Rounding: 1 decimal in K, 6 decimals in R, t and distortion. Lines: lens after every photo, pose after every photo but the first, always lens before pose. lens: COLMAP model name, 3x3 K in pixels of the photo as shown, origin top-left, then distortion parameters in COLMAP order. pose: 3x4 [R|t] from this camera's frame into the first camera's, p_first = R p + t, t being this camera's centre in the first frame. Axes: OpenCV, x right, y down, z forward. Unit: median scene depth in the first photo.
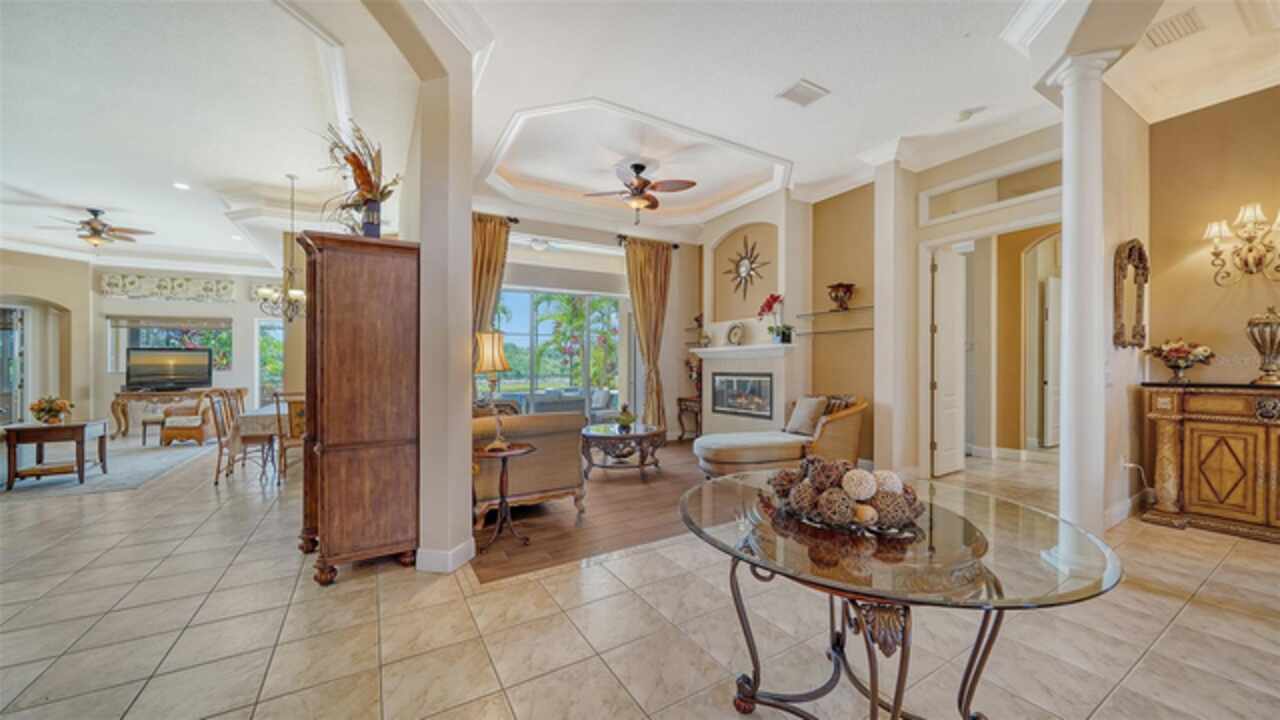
lens RADIAL K [[452.5, 0, 631.0], [0, 452.5, 376.1], [0, 0, 1]] dist [-0.001694, -0.000304]
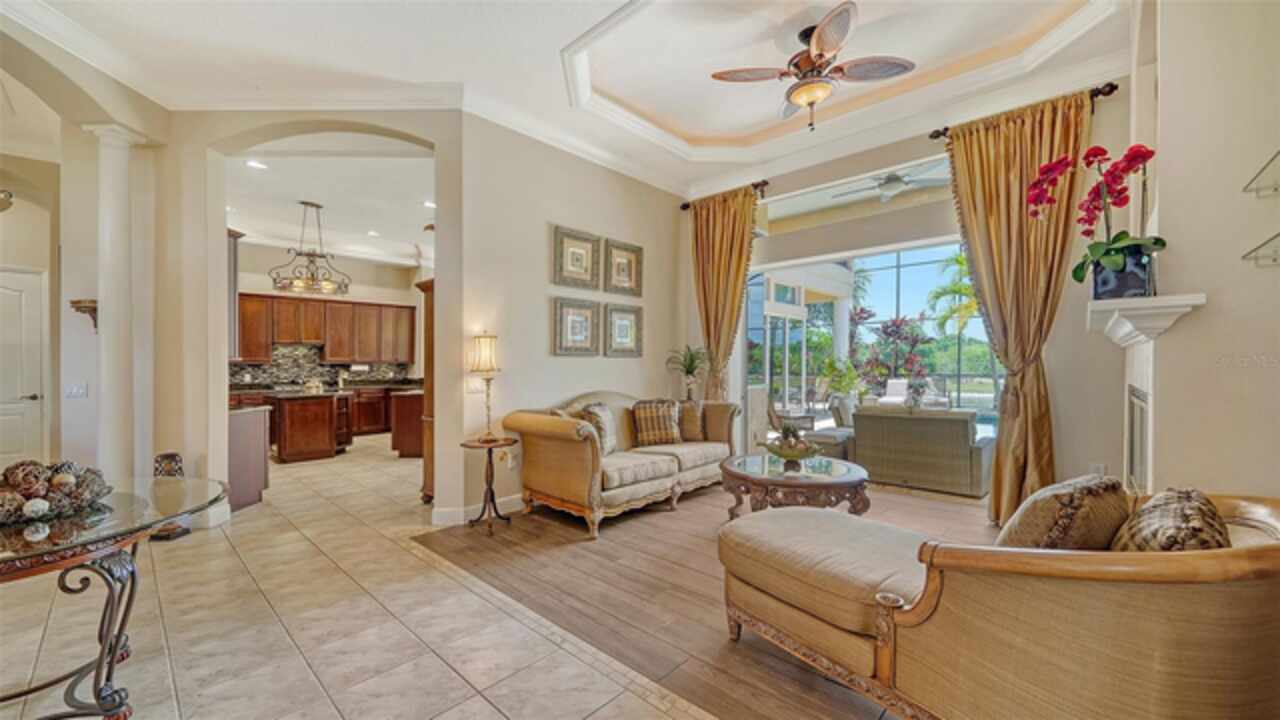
lens RADIAL K [[484.5, 0, 643.8], [0, 484.5, 366.7], [0, 0, 1]] dist [-0.011976, -0.000009]
pose [[0.304858, 0.003719, -0.952390, 0.484770], [-0.014971, 0.999888, -0.000887, -0.011064], [0.952280, 0.014529, 0.304880, 0.513509]]
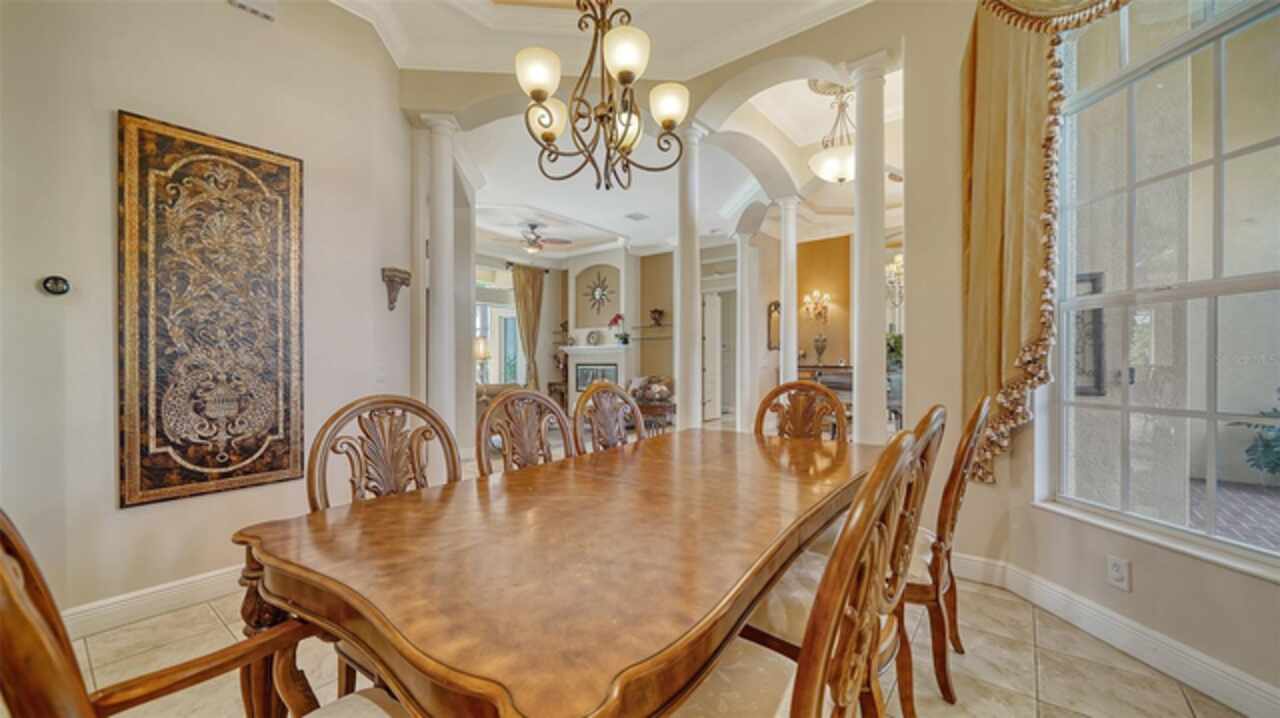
lens RADIAL K [[484.5, 0, 643.8], [0, 484.5, 365.7], [0, 0, 1]] dist [-0.011976, -0.000009]
pose [[0.924613, 0.001213, 0.380905, -0.218823], [0.005413, 0.999852, -0.016325, 0.026607], [-0.380868, 0.017156, 0.924470, -0.530092]]
